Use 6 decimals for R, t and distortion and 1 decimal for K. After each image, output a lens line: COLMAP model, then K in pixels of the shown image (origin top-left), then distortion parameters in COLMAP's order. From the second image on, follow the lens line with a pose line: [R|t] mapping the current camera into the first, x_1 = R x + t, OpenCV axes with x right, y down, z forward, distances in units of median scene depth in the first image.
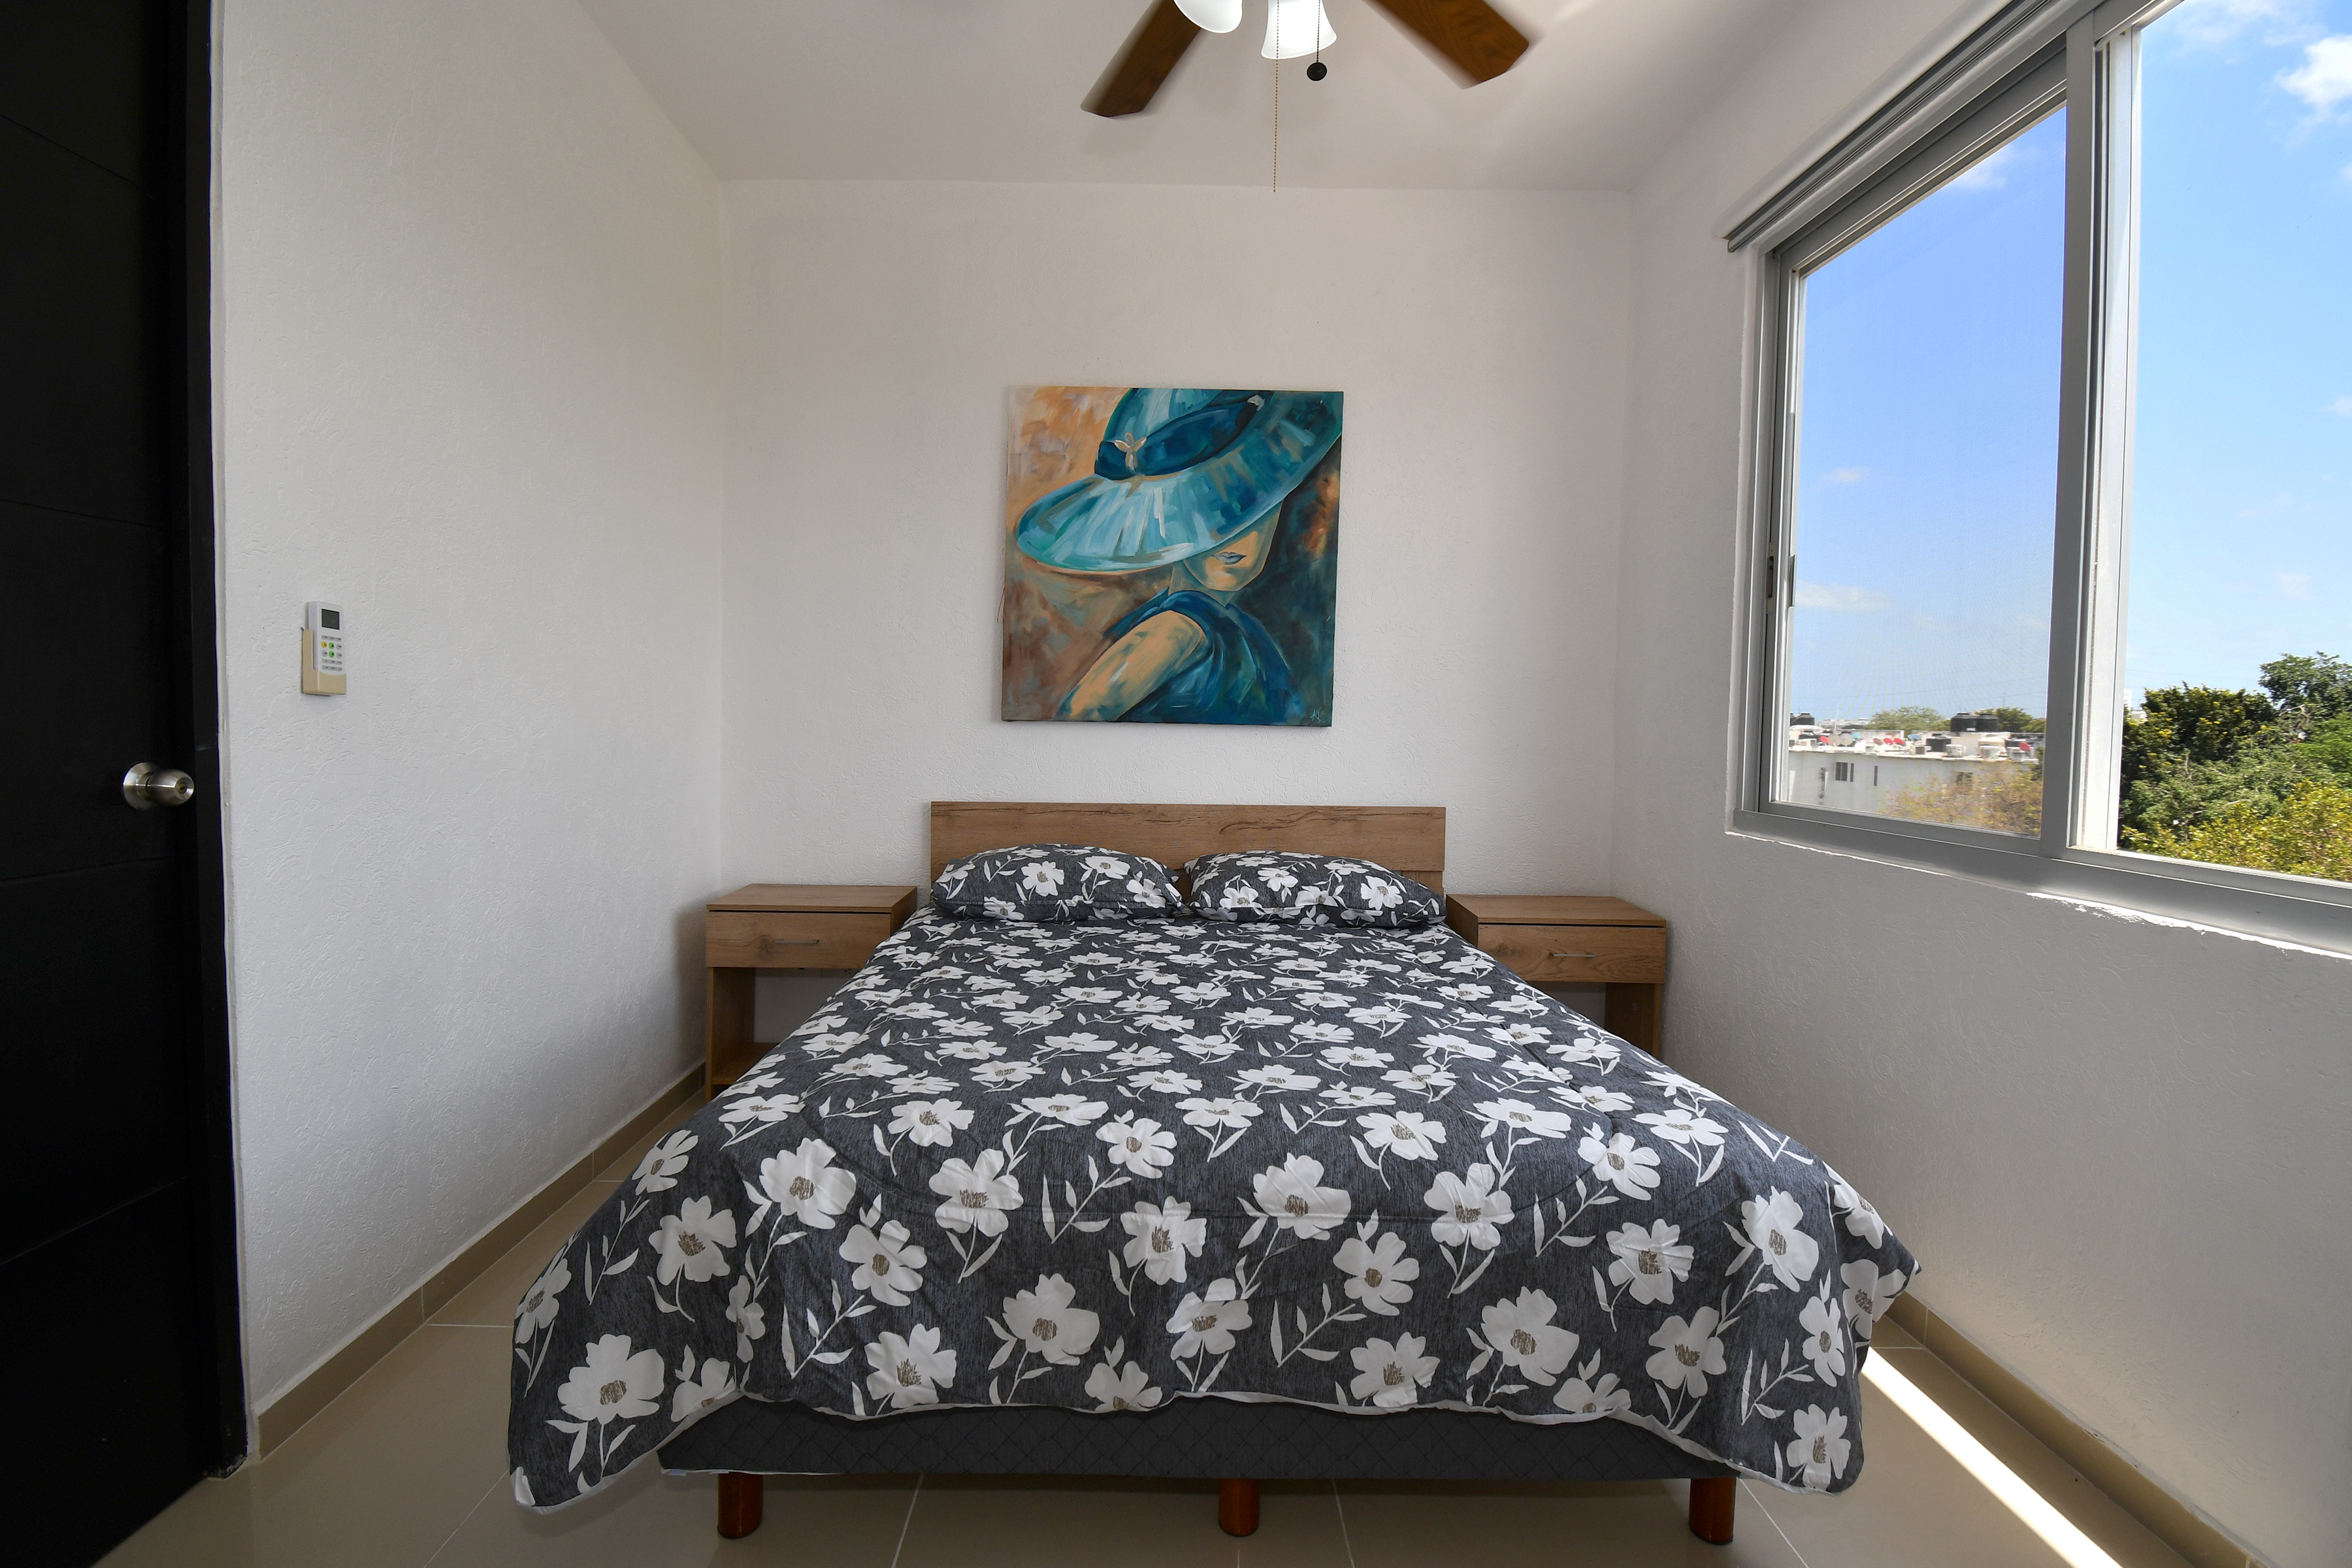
lens RADIAL K [[1069.5, 0, 1154.3], [0, 1069.5, 758.6], [0, 0, 1]] dist [0.017449, -0.018488]
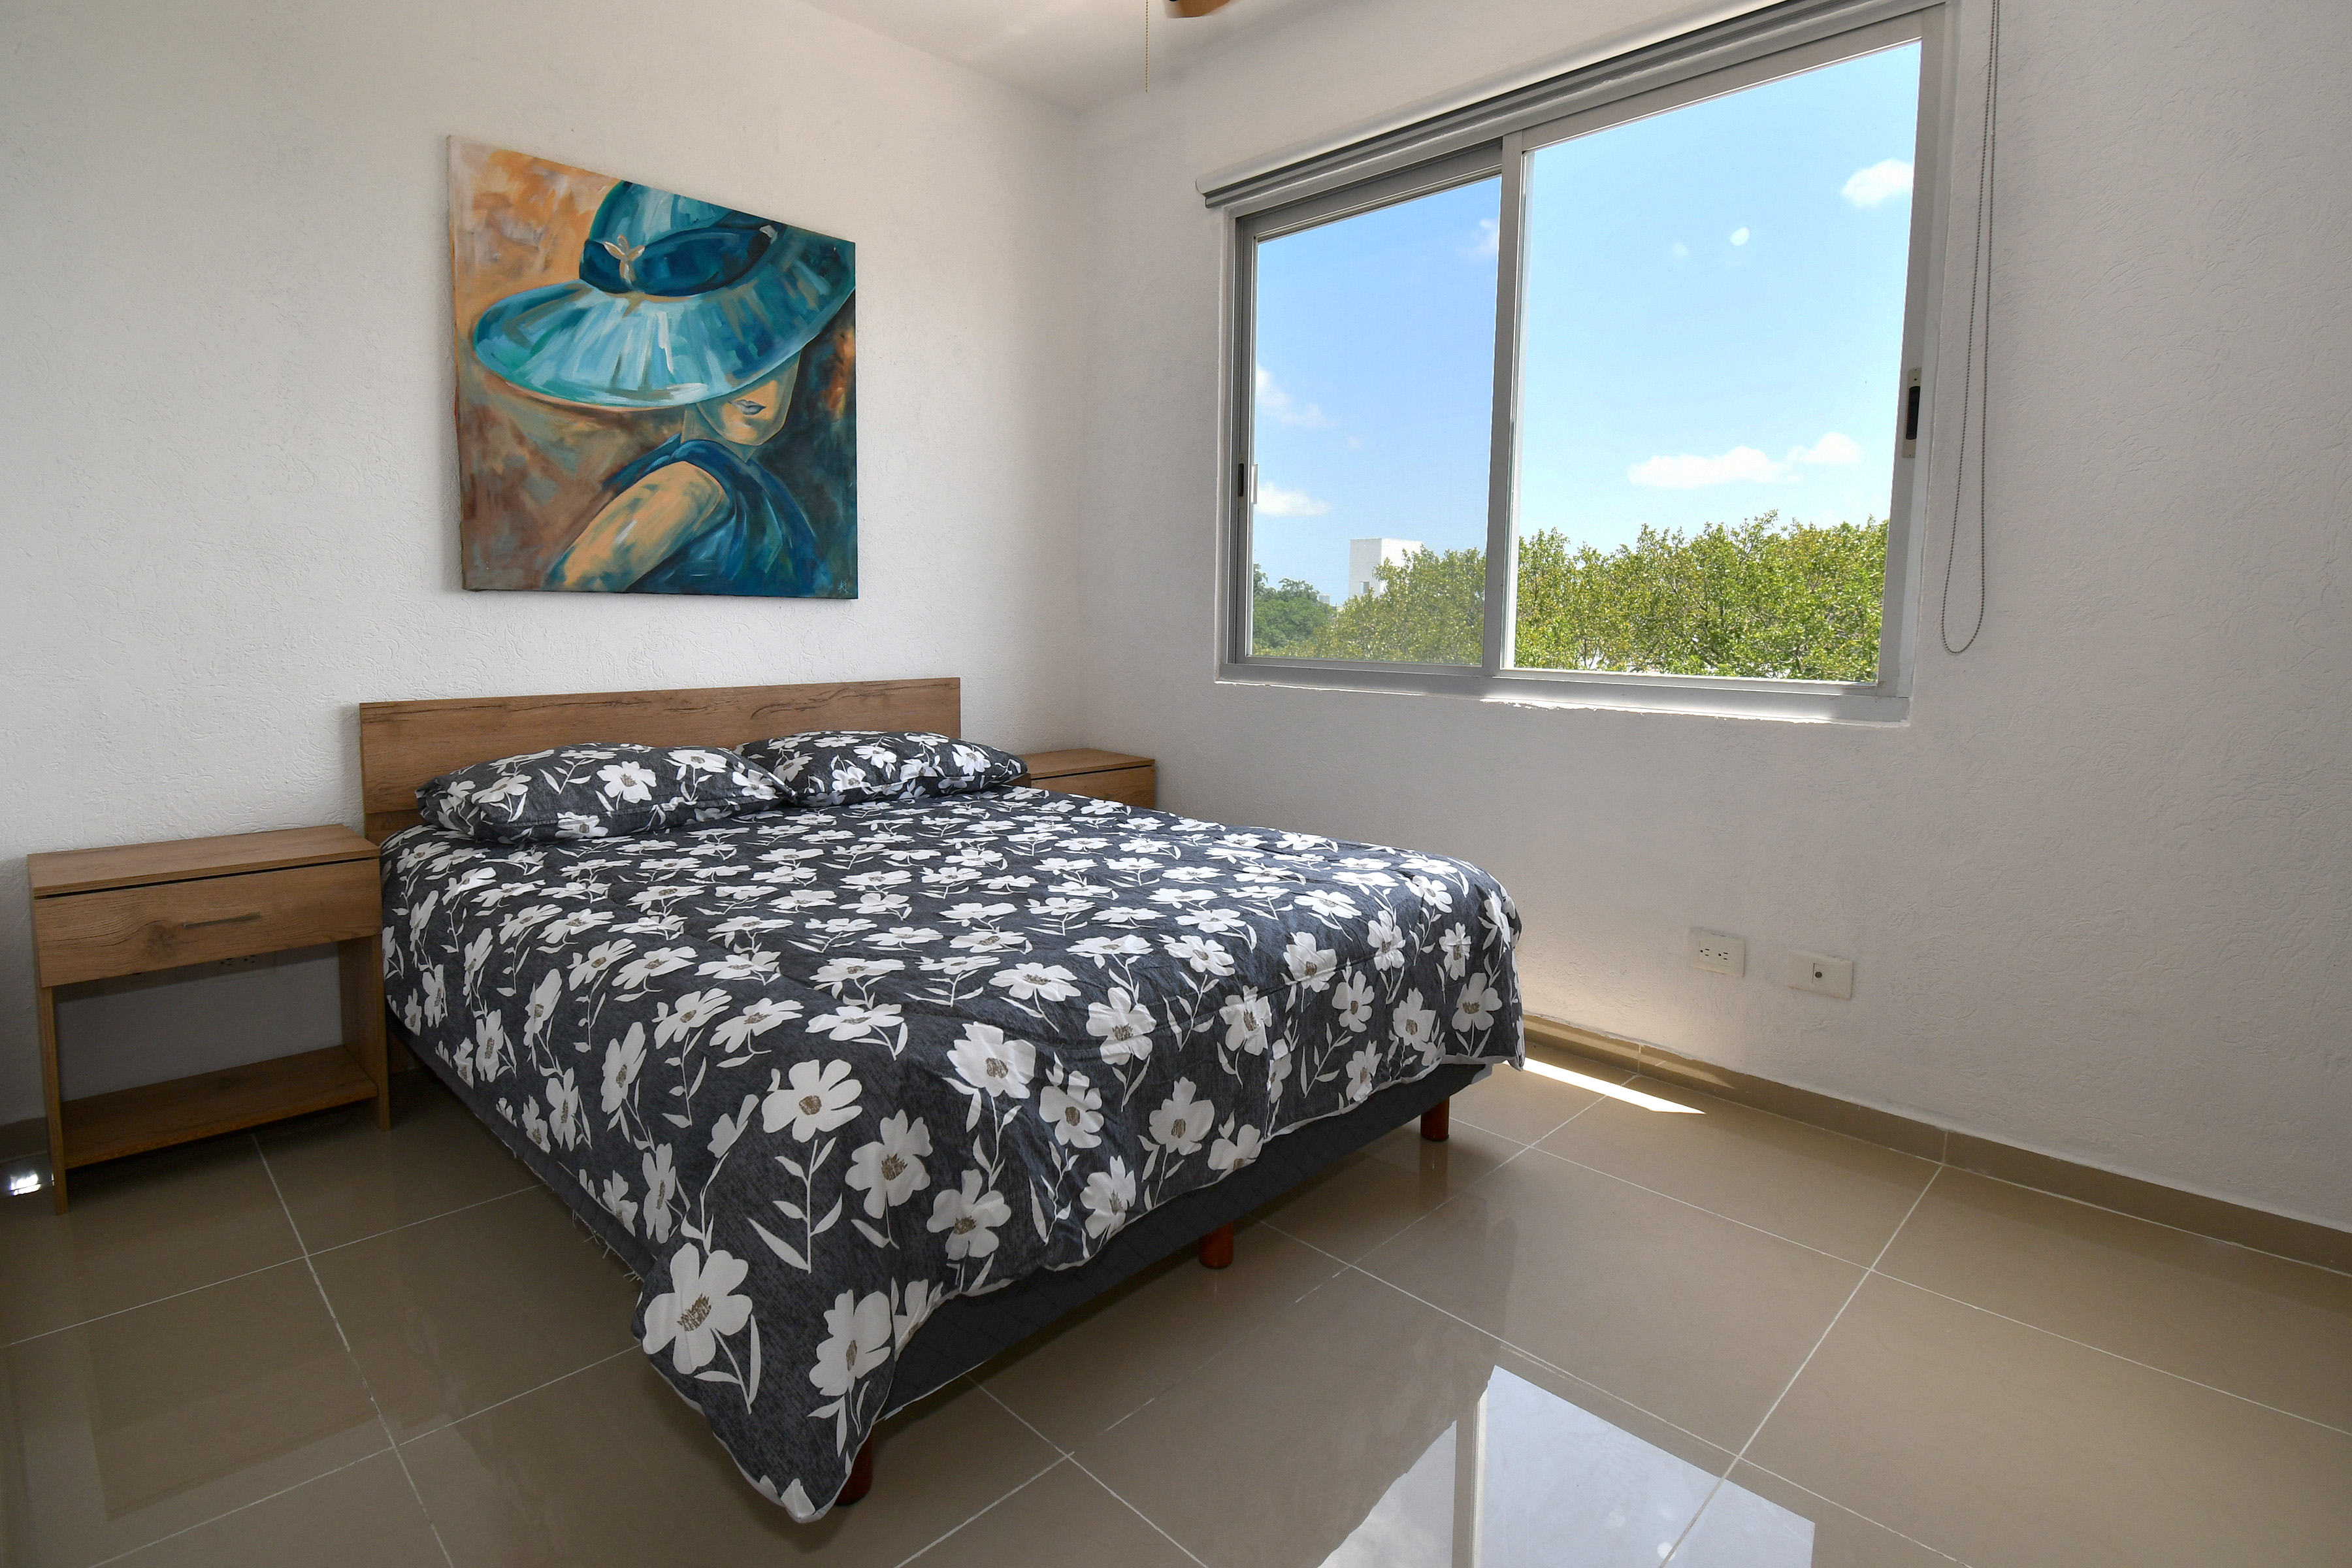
lens RADIAL K [[1140.1, 0, 1174.8], [0, 1140.1, 724.0], [0, 0, 1]] dist [0.018643, -0.025284]
pose [[0.700666, -0.075792, 0.709452, -0.426559], [0.027001, 0.996446, 0.079785, 0.008895], [-0.712978, -0.036747, 0.700223, 0.087235]]
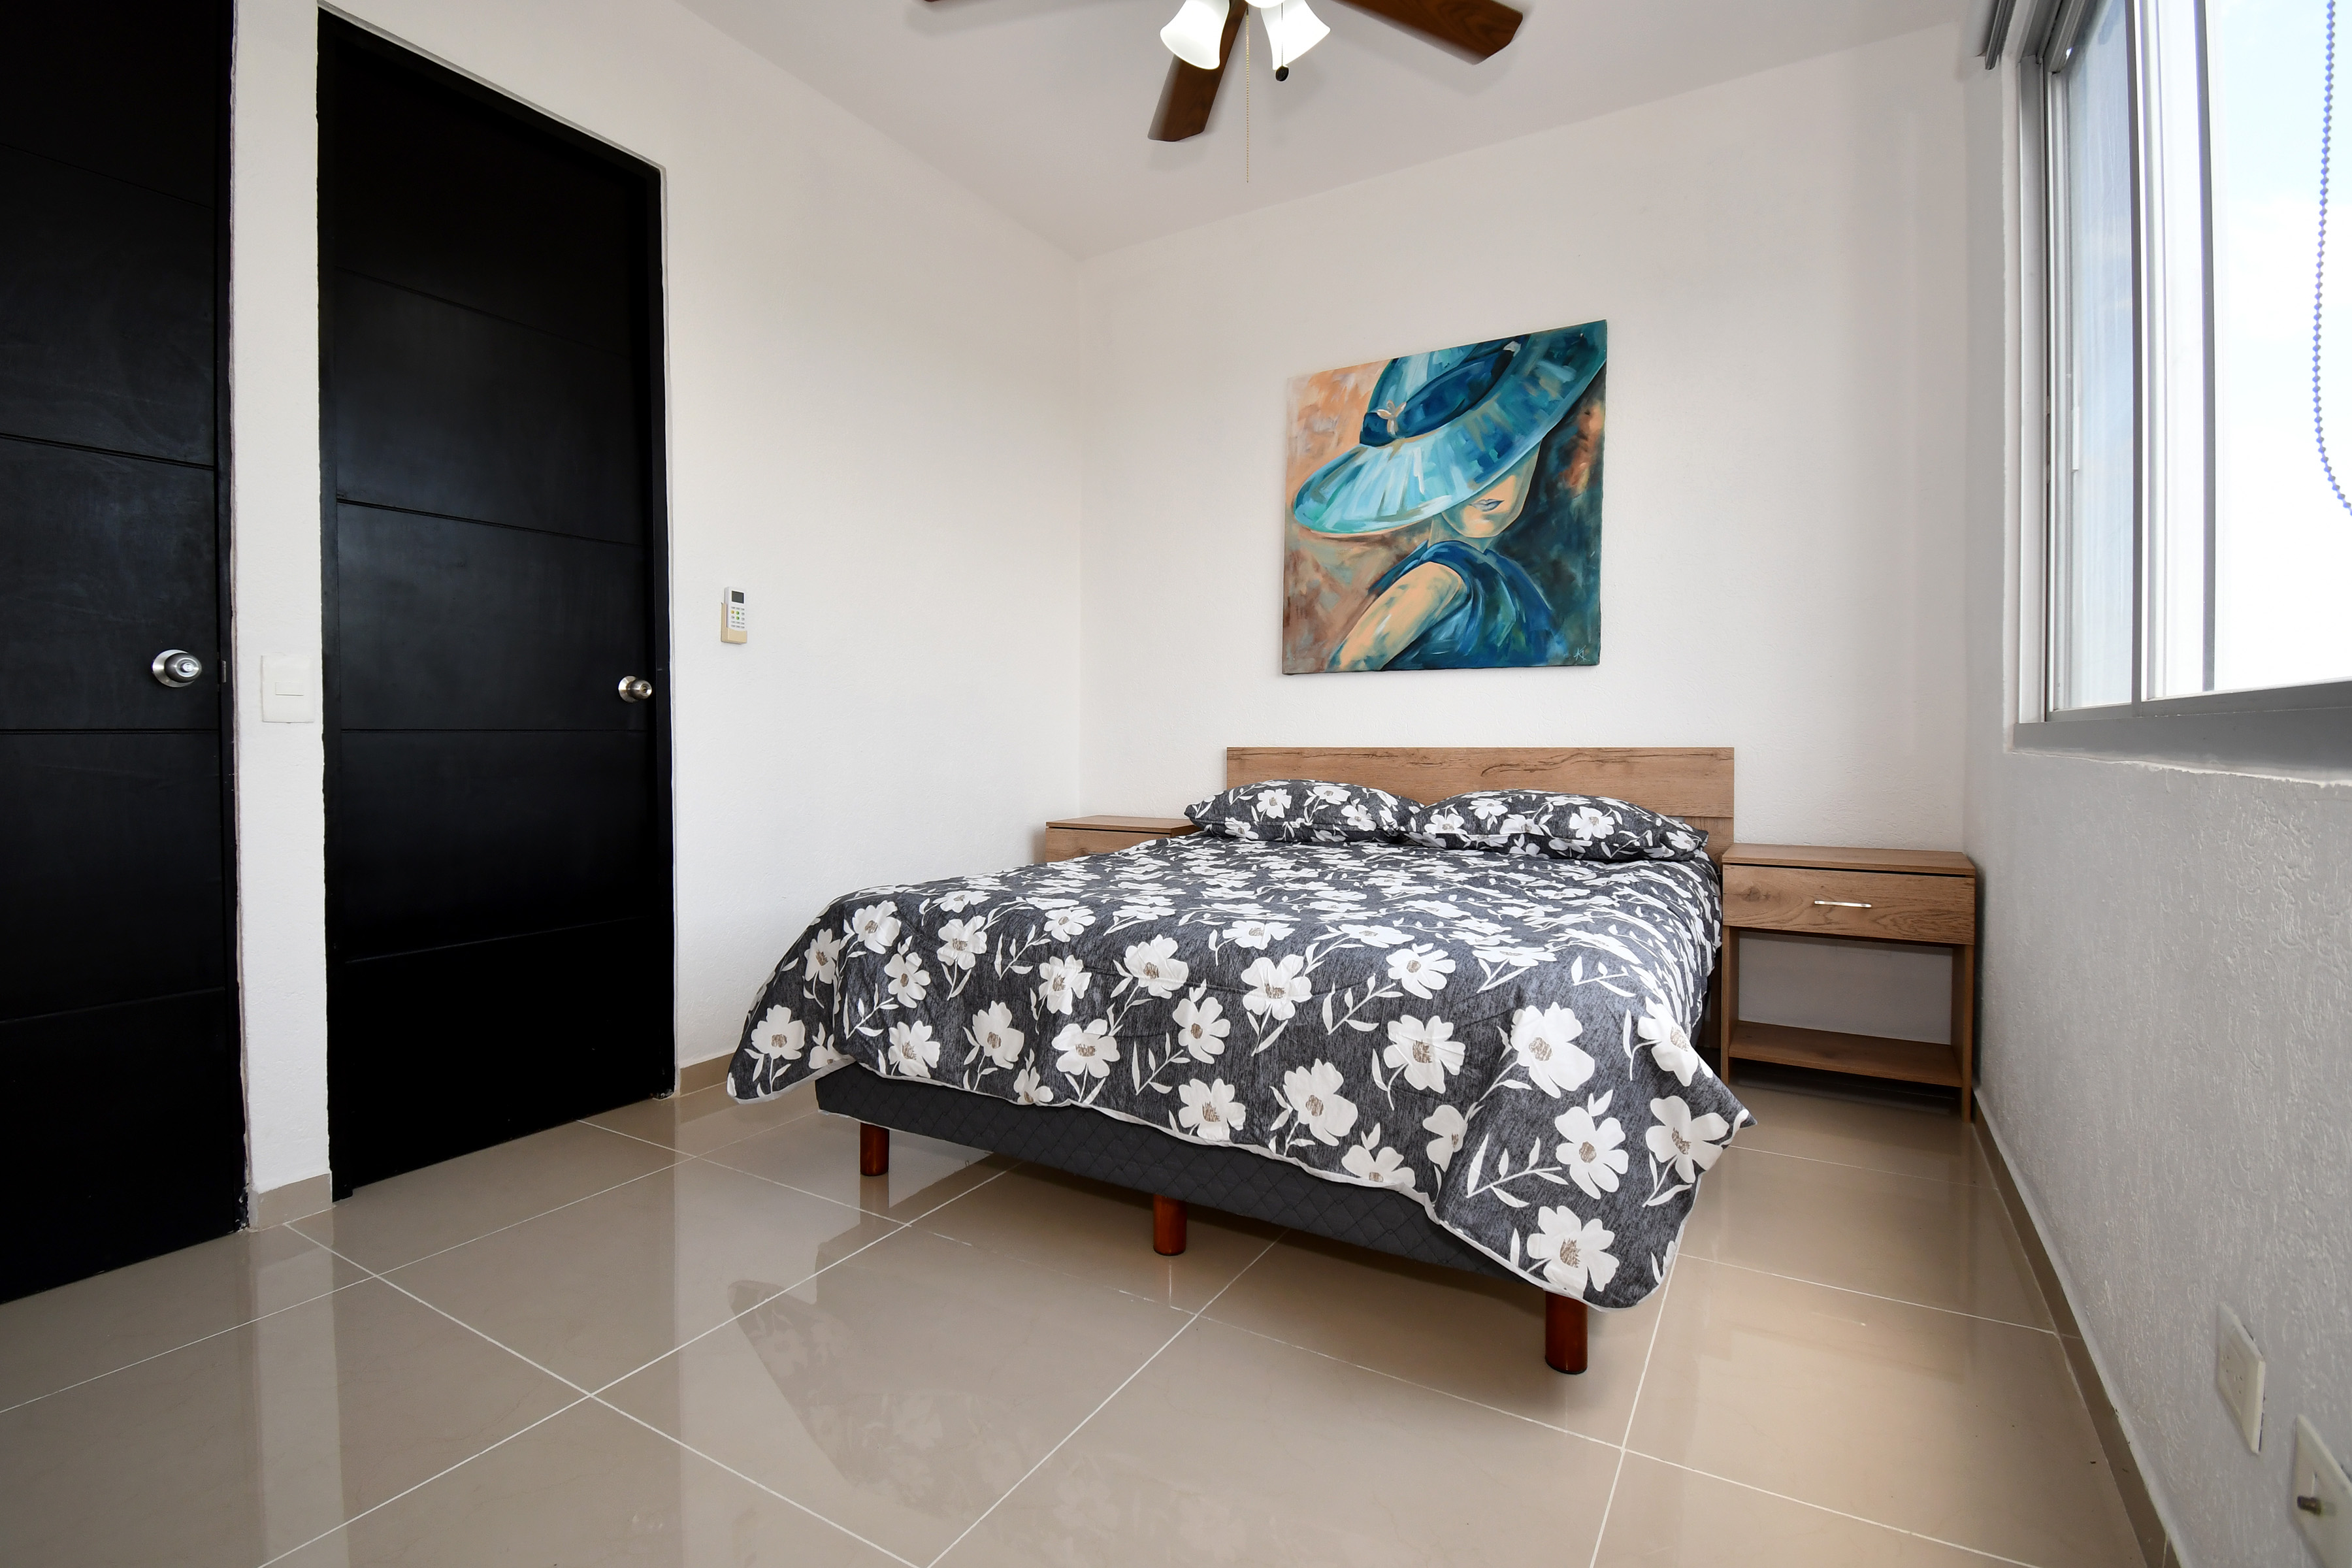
lens RADIAL K [[1088.1, 0, 1142.0], [0, 1088.1, 751.6], [0, 0, 1]] dist [0.016096, -0.019637]
pose [[0.851502, -0.008960, -0.524275, 0.380449], [-0.006029, 0.999621, -0.026875, 0.088821], [0.524317, 0.026045, 0.851125, -0.058318]]
